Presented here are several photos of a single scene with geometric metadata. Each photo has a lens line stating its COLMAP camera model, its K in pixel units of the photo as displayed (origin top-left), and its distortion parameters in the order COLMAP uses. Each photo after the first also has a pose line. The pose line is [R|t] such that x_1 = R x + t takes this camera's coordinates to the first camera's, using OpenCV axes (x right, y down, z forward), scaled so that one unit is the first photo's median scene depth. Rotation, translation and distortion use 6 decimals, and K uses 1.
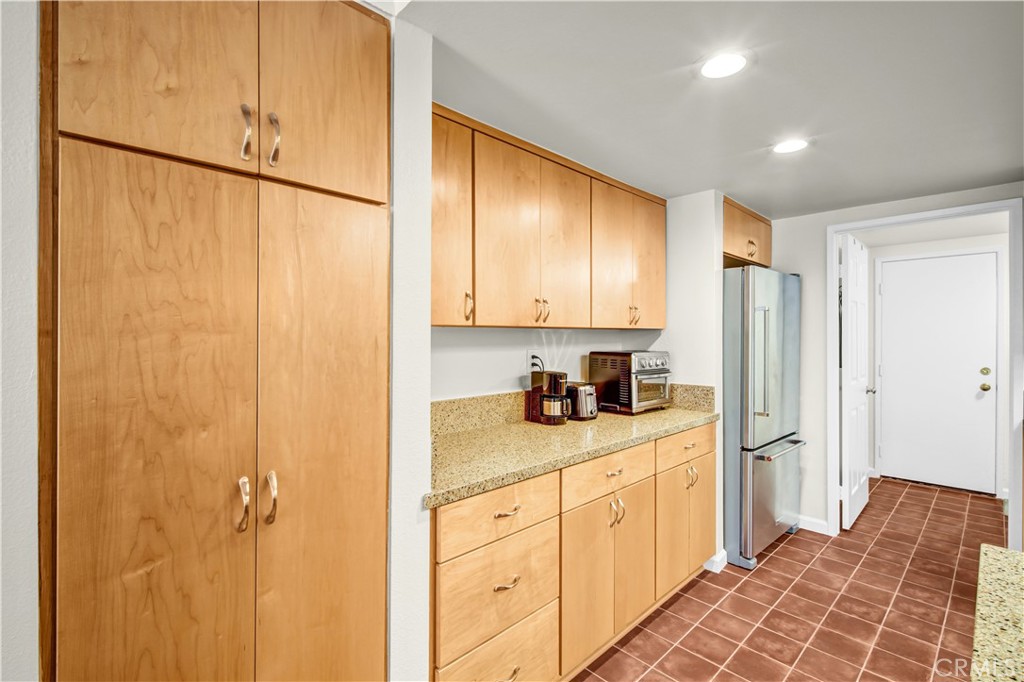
lens RADIAL K [[464.5, 0, 508.1], [0, 464.5, 340.9], [0, 0, 1]] dist [0.010028, -0.005380]
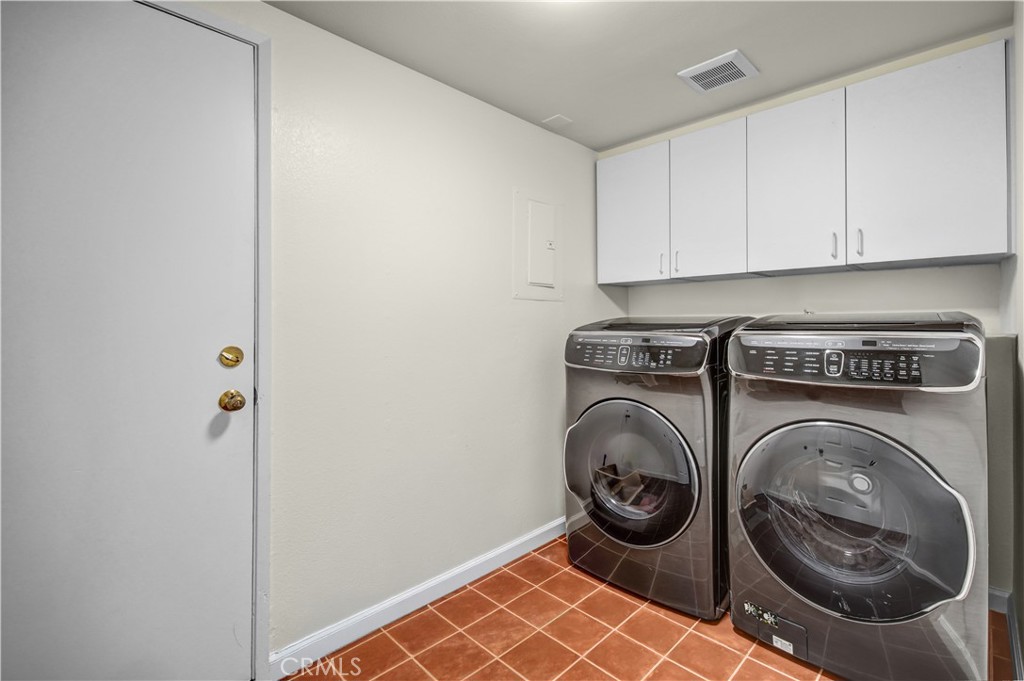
lens RADIAL K [[464.5, 0, 510.4], [0, 464.5, 332.6], [0, 0, 1]] dist [0.010028, -0.005380]
pose [[-0.006351, 0.003980, 0.999972, 0.661981], [0.003957, 0.999984, -0.003955, 0.048670], [-0.999972, 0.003932, -0.006367, 0.786877]]
